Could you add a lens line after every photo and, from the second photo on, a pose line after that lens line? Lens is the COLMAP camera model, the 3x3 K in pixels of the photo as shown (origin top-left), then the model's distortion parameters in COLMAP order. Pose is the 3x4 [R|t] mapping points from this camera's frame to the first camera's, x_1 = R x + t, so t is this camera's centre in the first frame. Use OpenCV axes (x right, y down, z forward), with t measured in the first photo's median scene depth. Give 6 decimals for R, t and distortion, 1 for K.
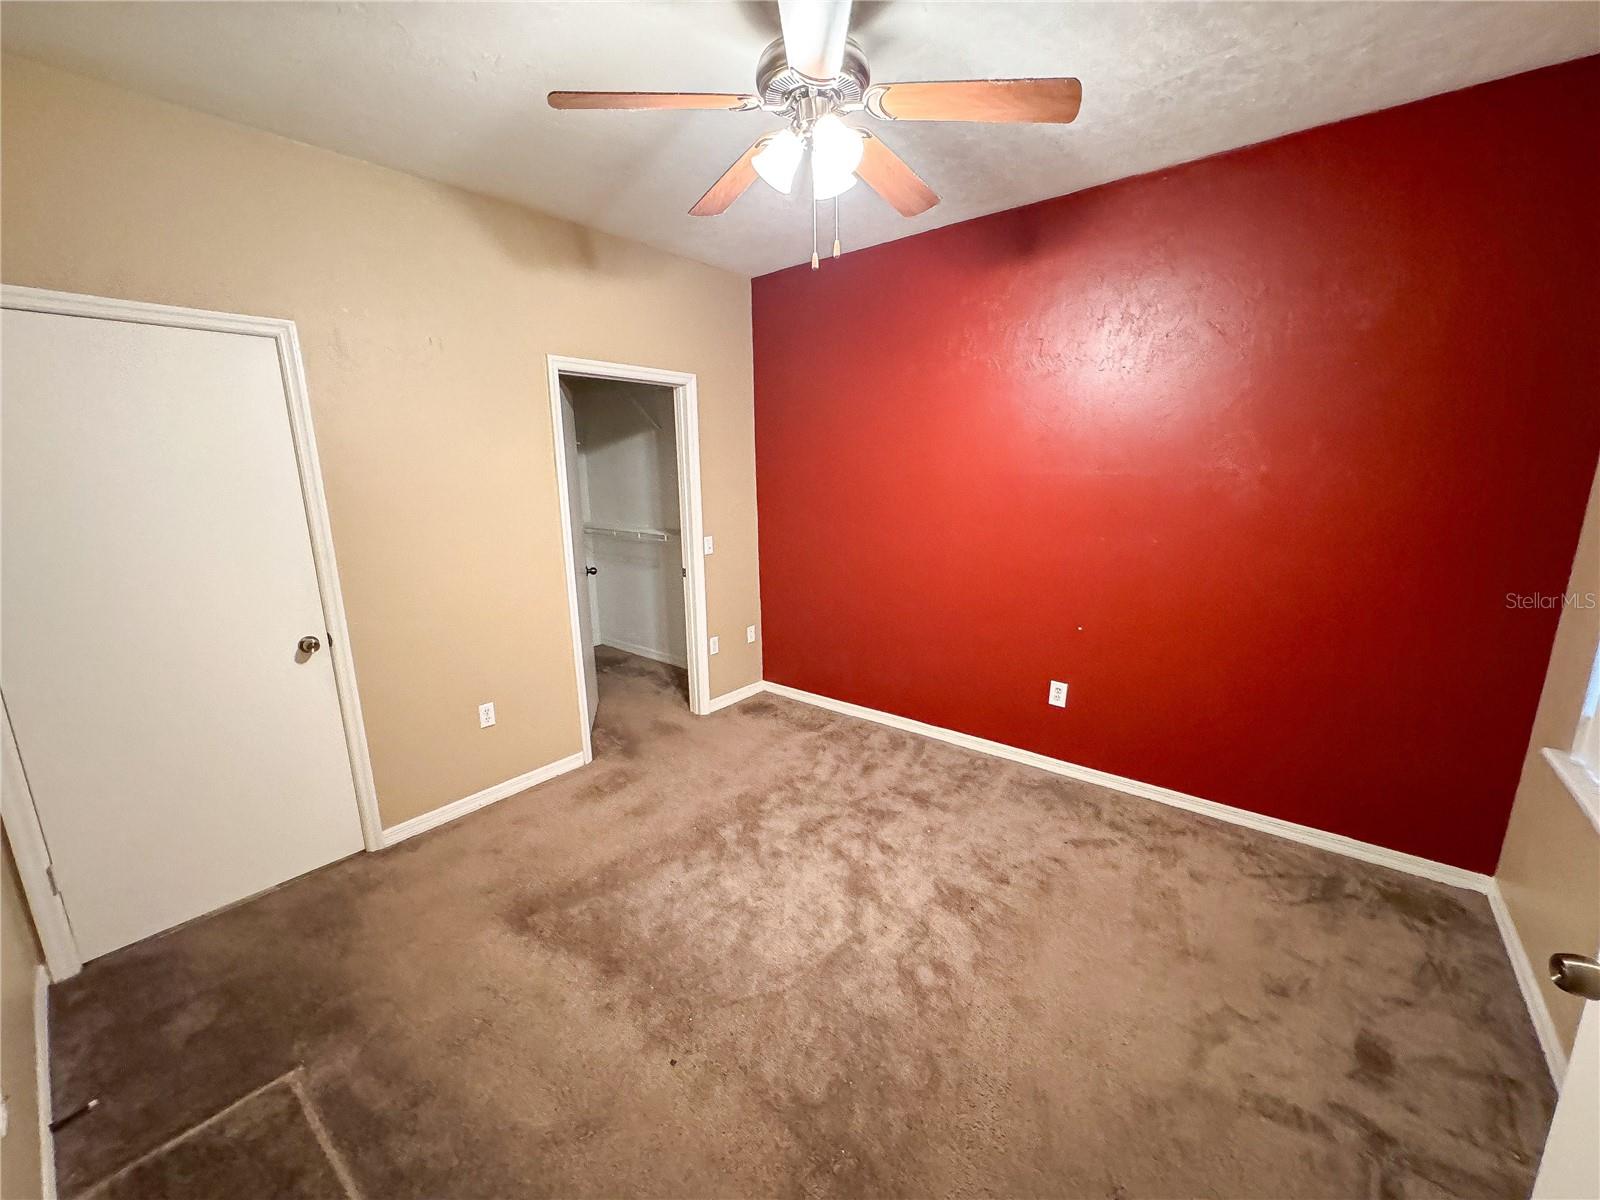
lens RADIAL K [[638.5, 0, 799.7], [0, 638.5, 601.4], [0, 0, 1]] dist [-0.000854, 0.000095]
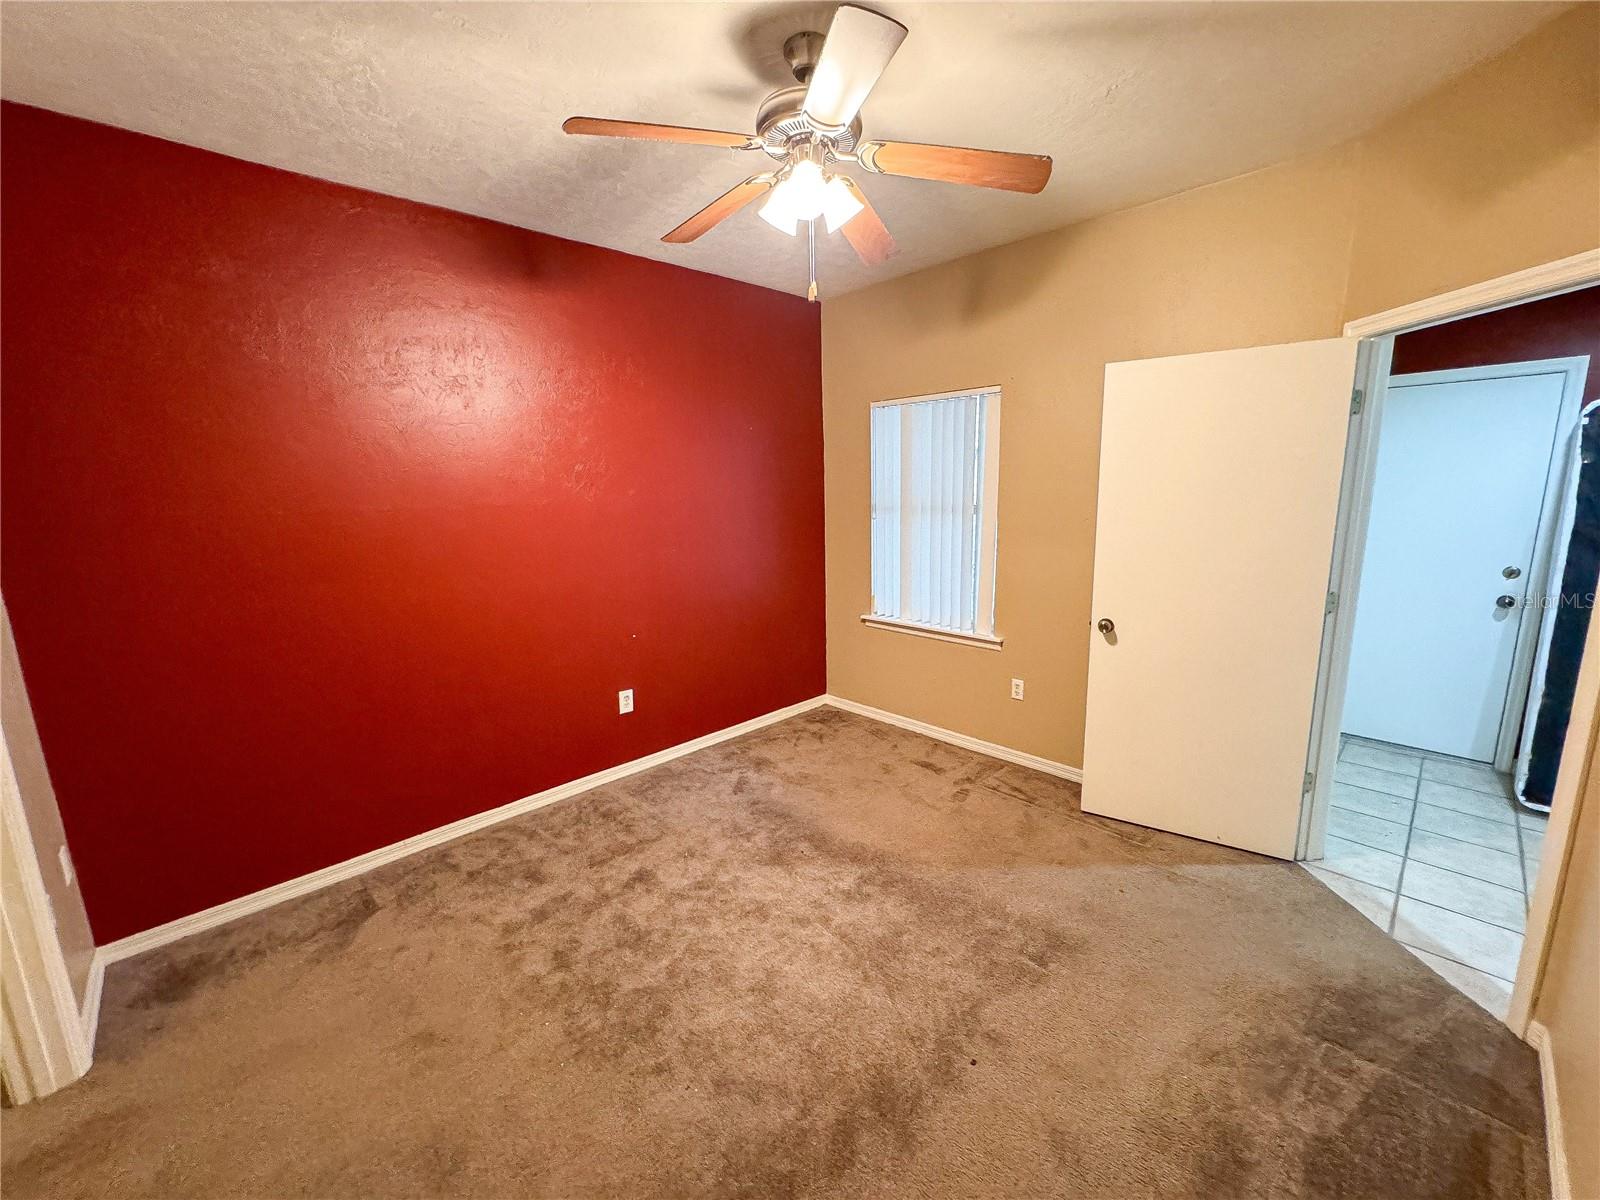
lens RADIAL K [[648.2, 0, 800.0], [0, 648.2, 600.0], [0, 0, 1]] dist [-0.000244, 0.000171]
pose [[0.123195, -0.175273, 0.976782, -0.669350], [0.230111, 0.962498, 0.143687, -0.122823], [-0.965335, 0.207066, 0.158908, 0.561674]]
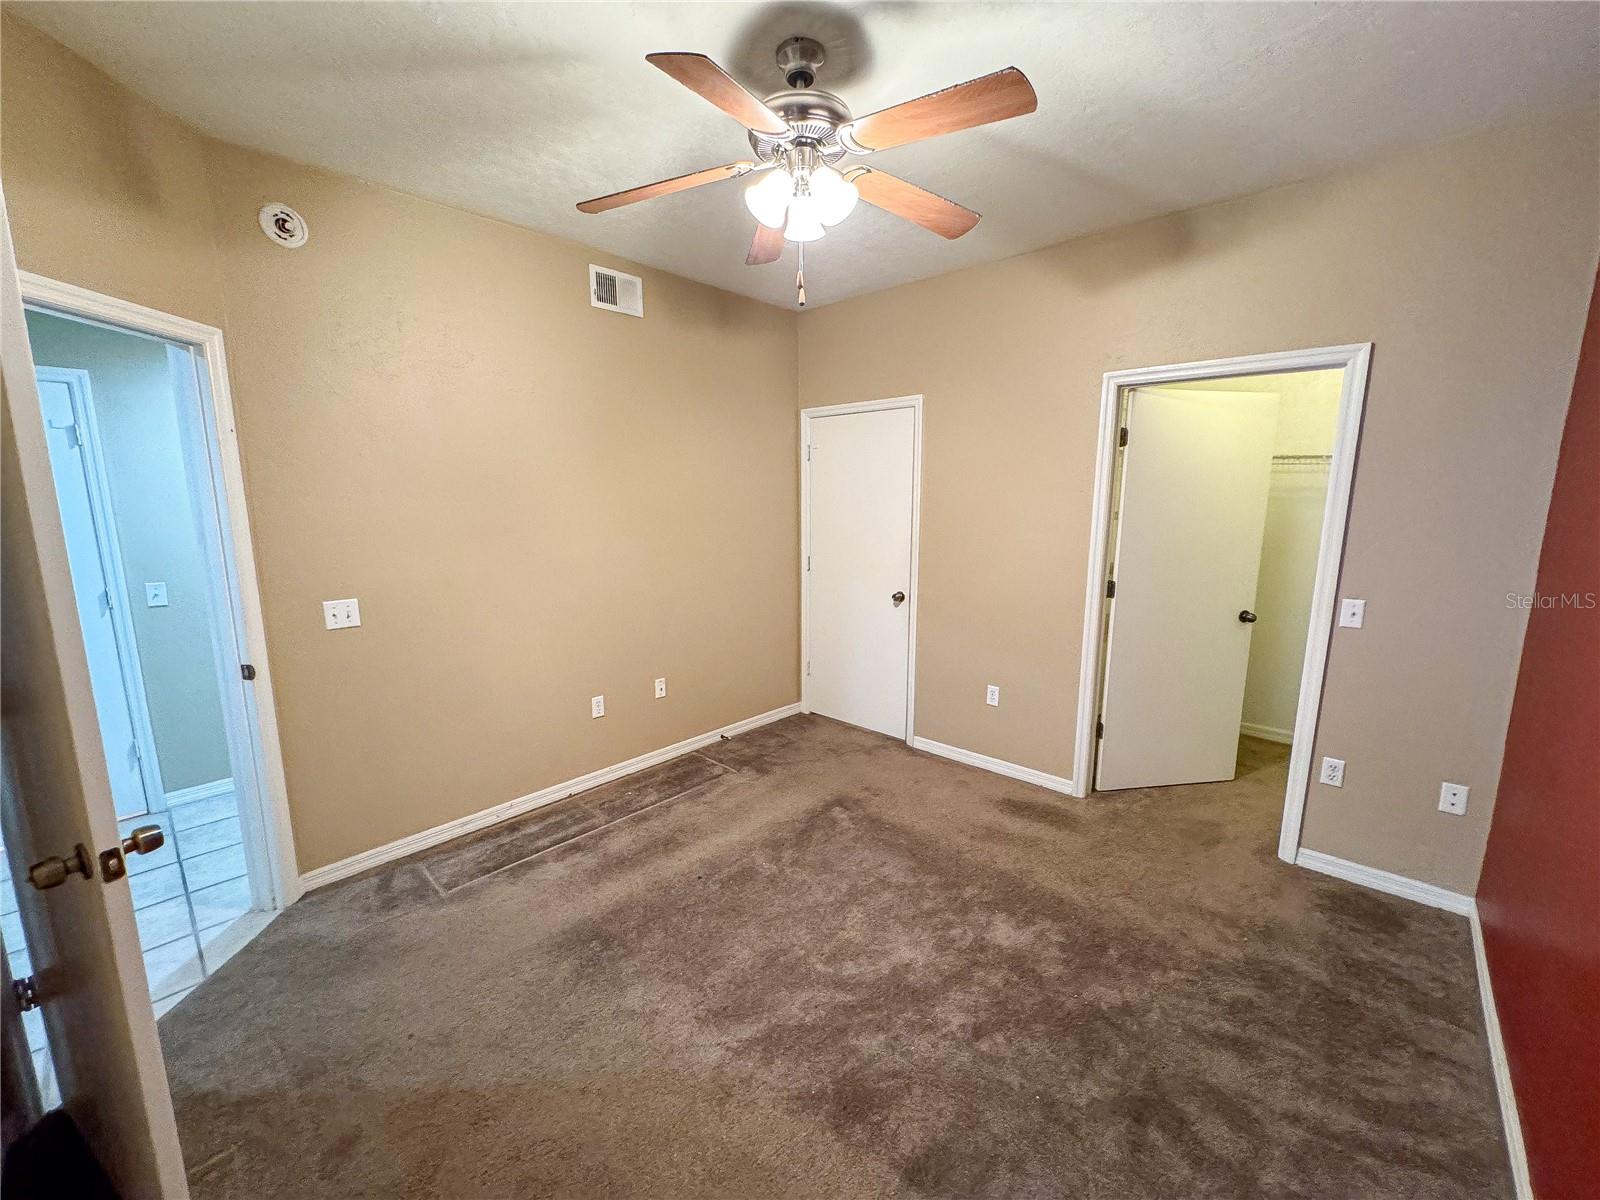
lens RADIAL K [[638.5, 0, 799.7], [0, 638.5, 601.4], [0, 0, 1]] dist [-0.000854, 0.000095]
pose [[-0.060891, 0.181011, -0.981594, 0.689687], [-0.206764, 0.959801, 0.189818, -0.145530], [0.976494, 0.214516, -0.021017, 0.670394]]
